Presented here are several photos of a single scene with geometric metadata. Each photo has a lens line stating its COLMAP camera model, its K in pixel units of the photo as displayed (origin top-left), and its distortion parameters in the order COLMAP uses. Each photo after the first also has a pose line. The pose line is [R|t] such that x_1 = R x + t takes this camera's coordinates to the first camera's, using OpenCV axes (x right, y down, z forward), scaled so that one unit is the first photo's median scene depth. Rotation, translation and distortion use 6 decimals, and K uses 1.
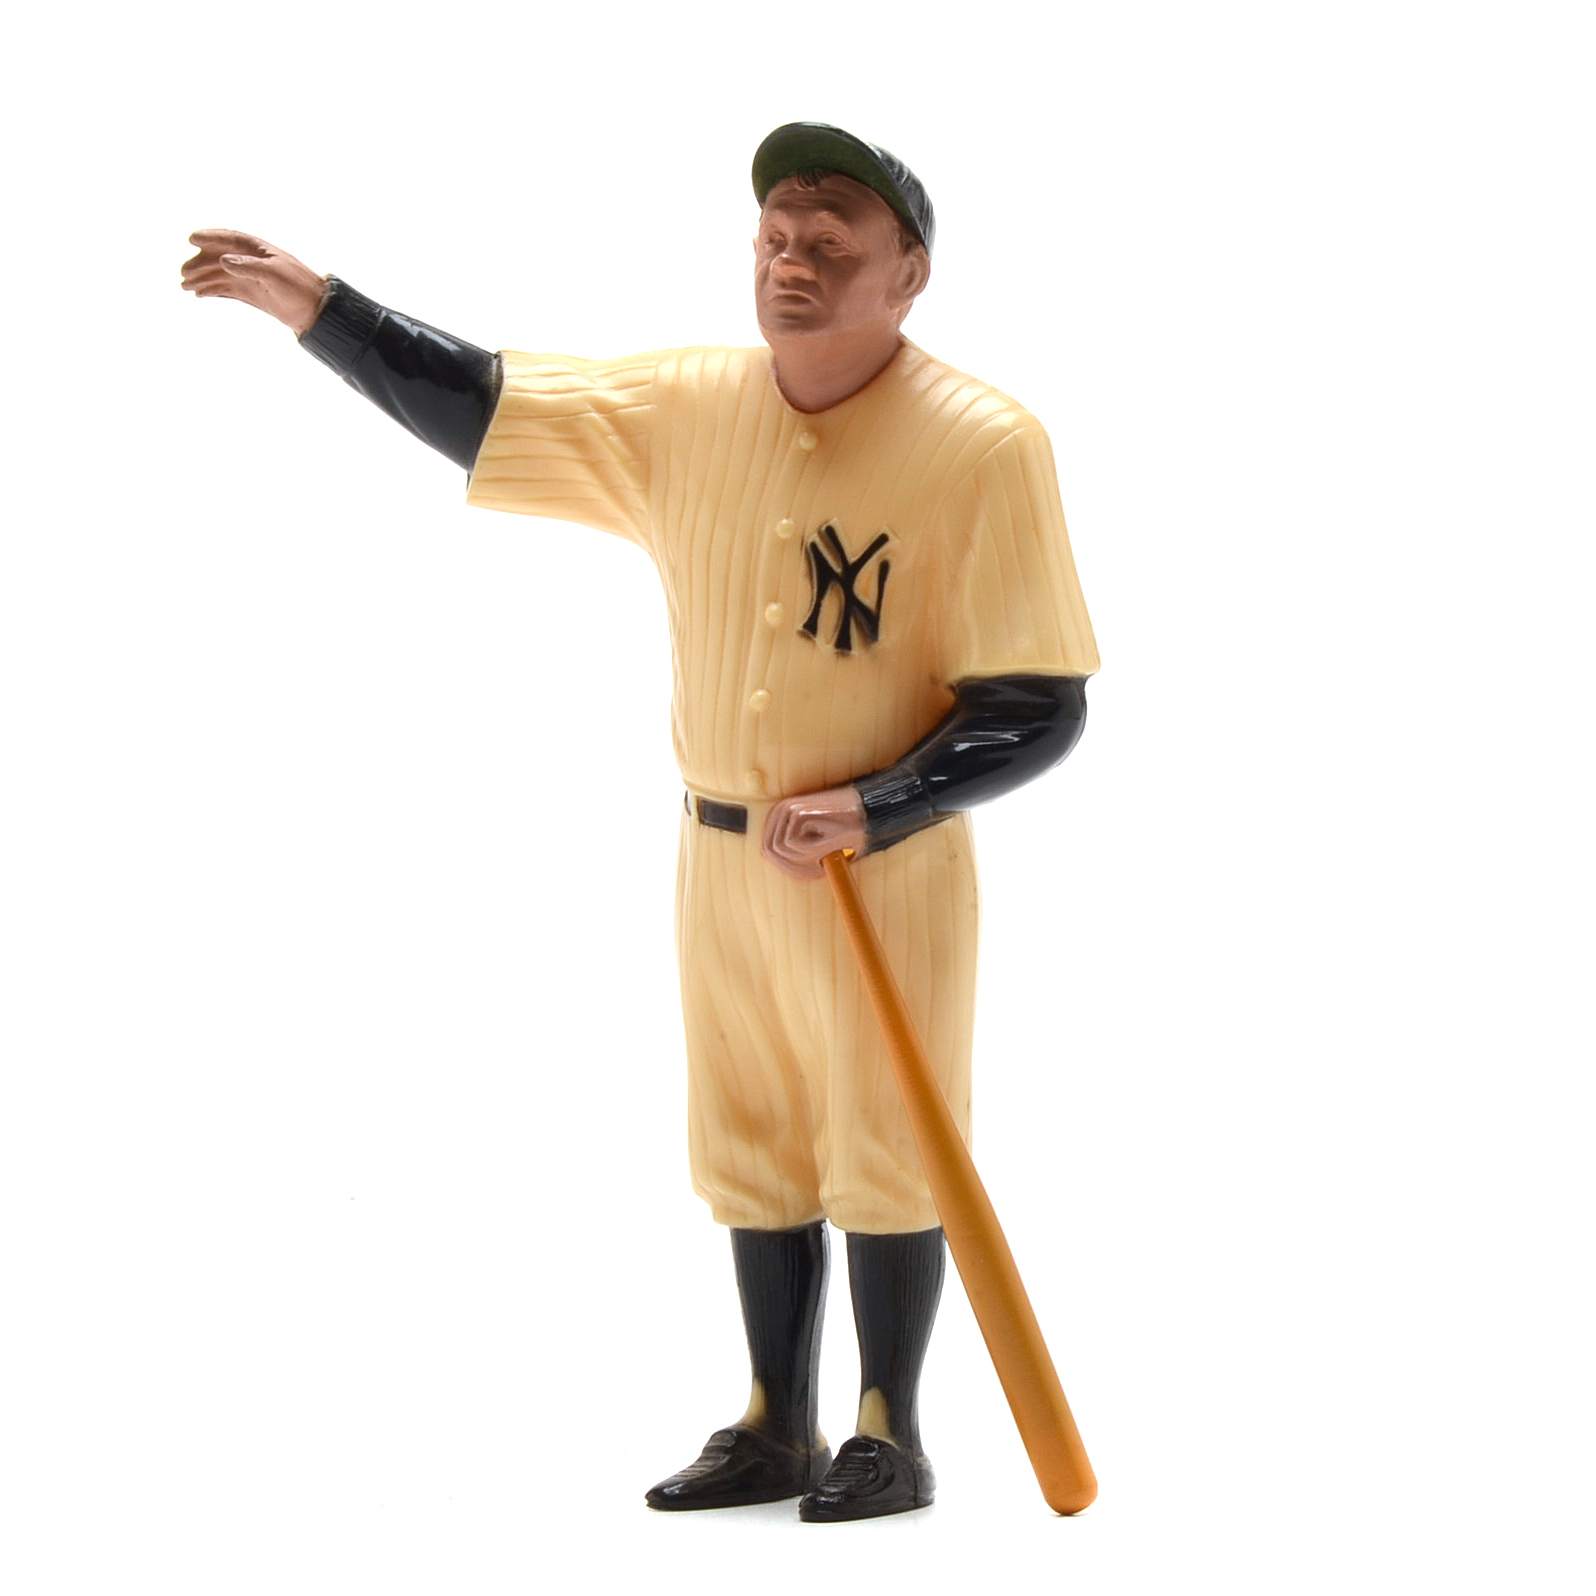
lens RADIAL K [[4820.2, 0, 798.0], [0, 4820.2, 798.0], [0, 0, 1]] dist [0.018764, 0.453113]
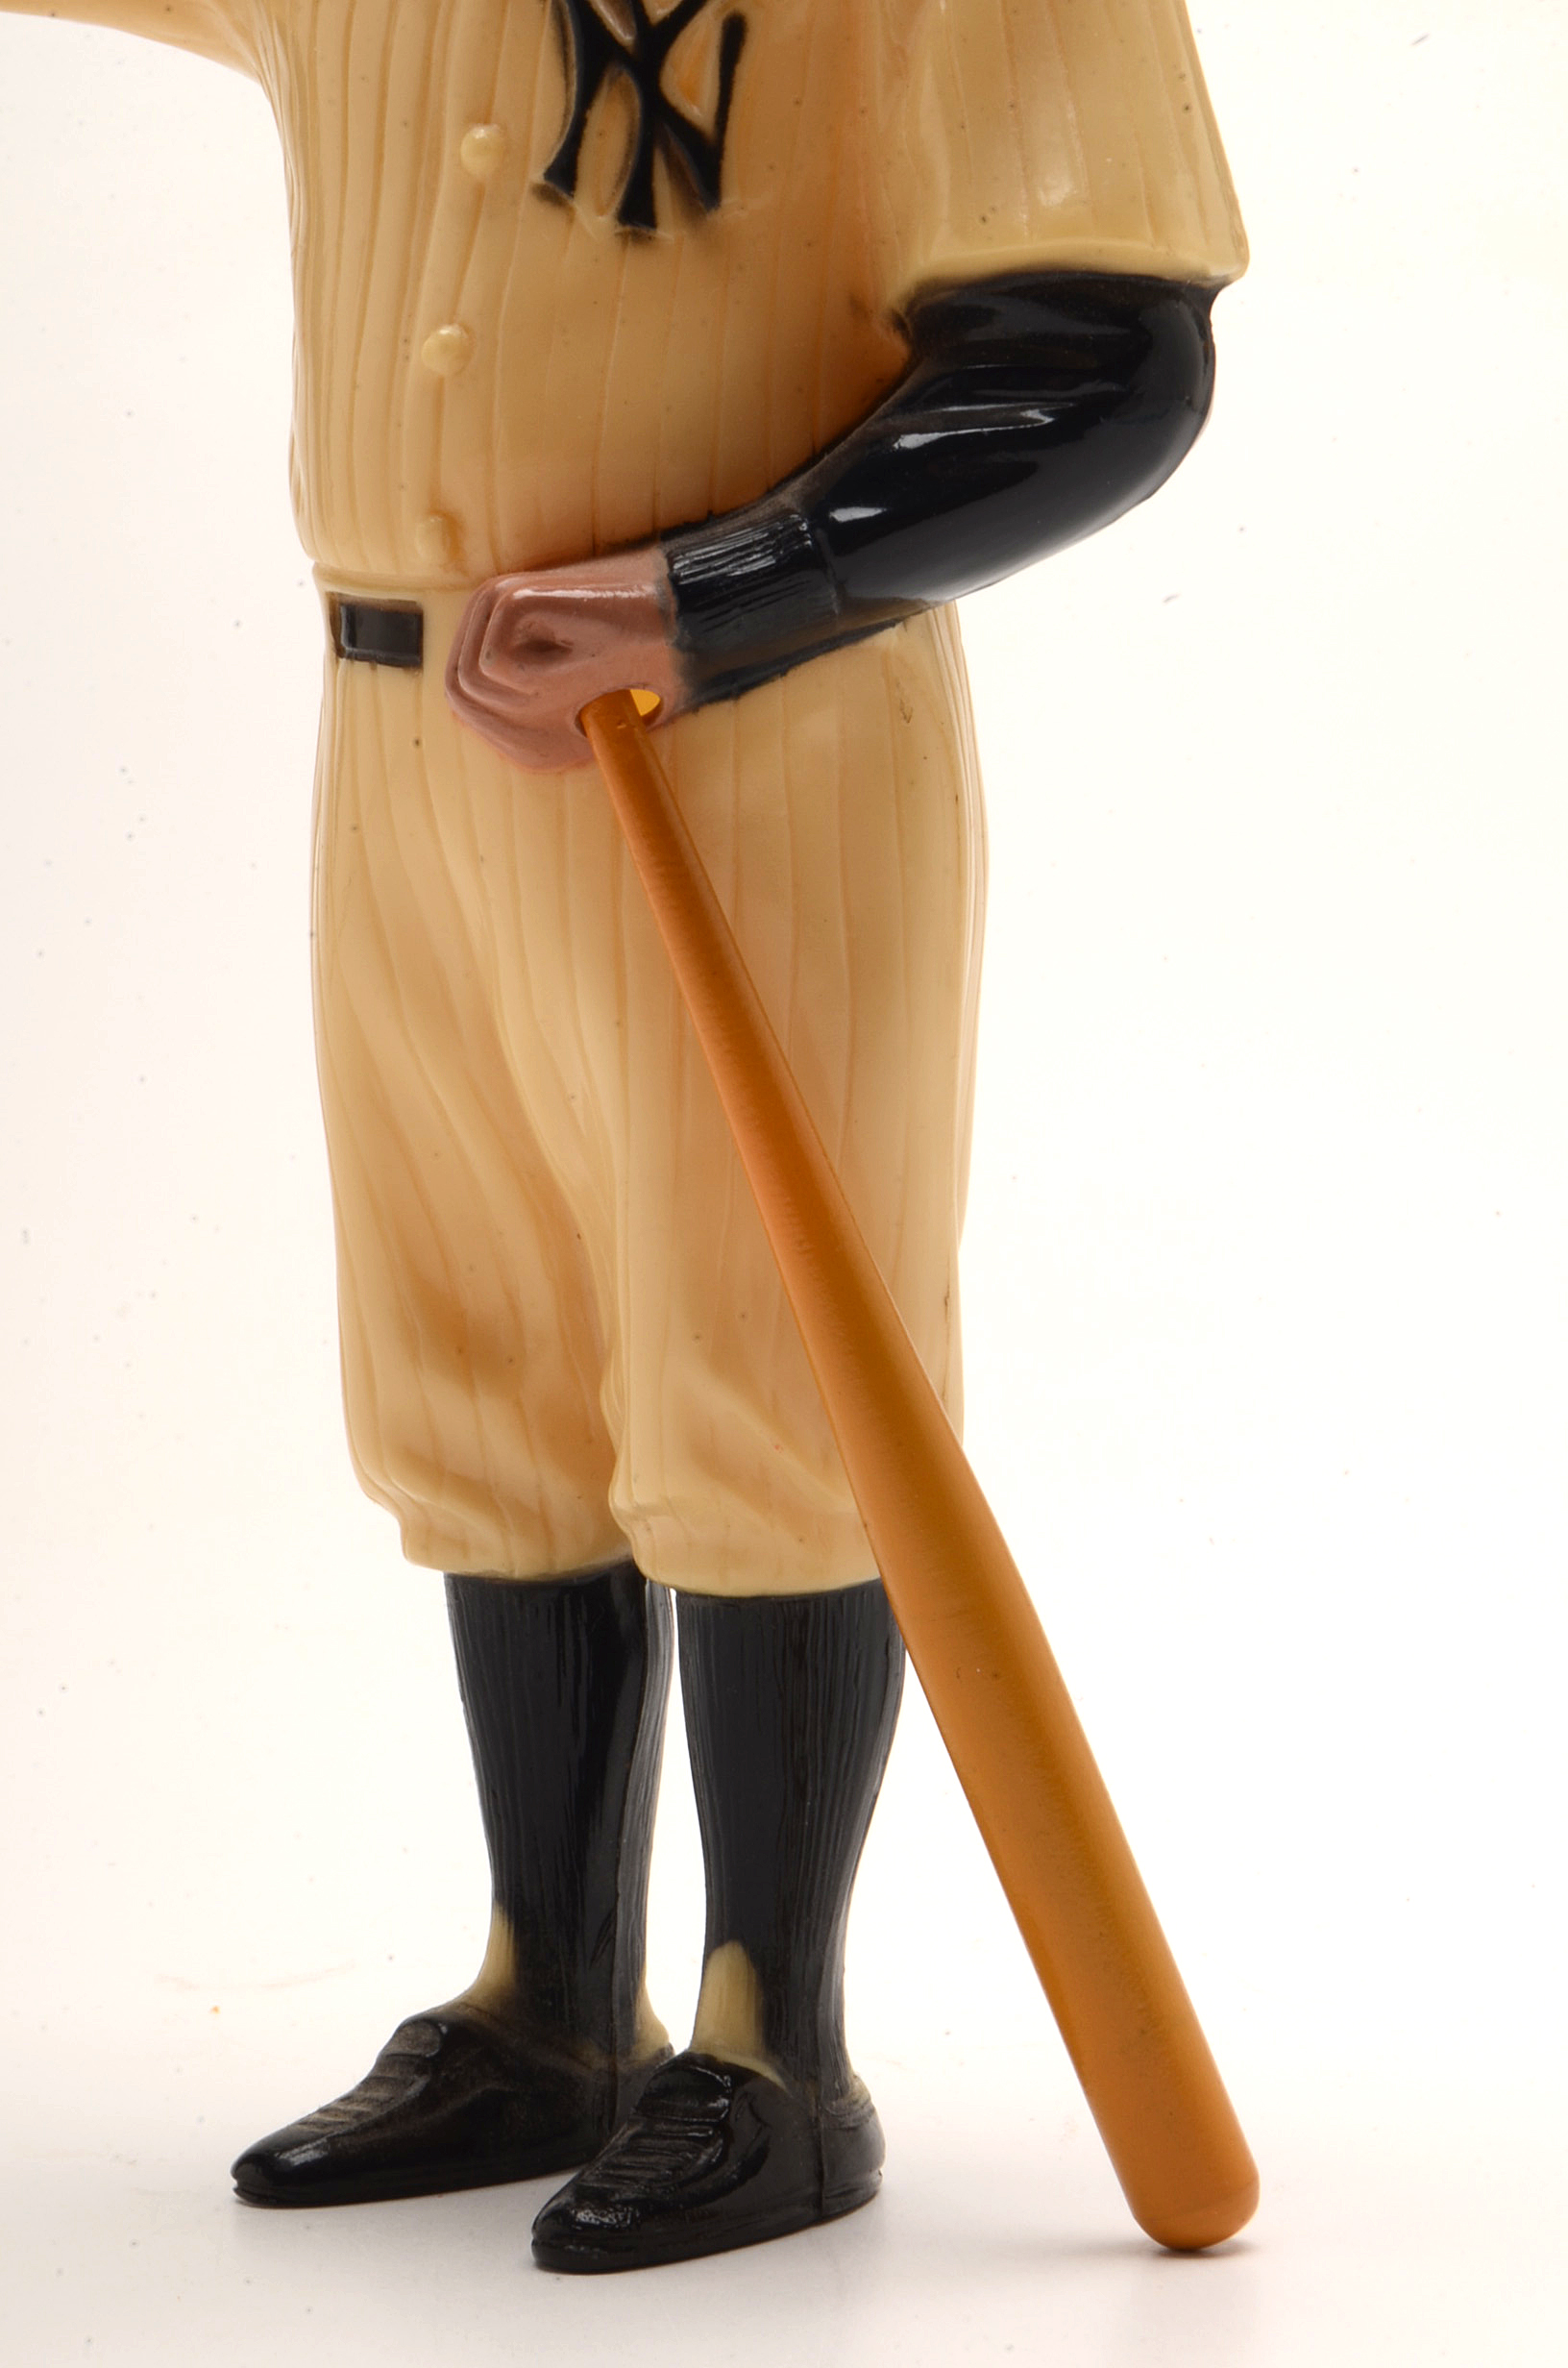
lens RADIAL K [[4644.5, 0, 784.0], [0, 4644.5, 1184.0], [0, 0, 1]] dist [-0.011837, 0.069105]
pose [[0.996628, 0.002592, -0.082014, 0.055526], [-0.000562, 0.999693, 0.024761, 0.043086], [0.082053, -0.024631, 0.996324, 0.585395]]
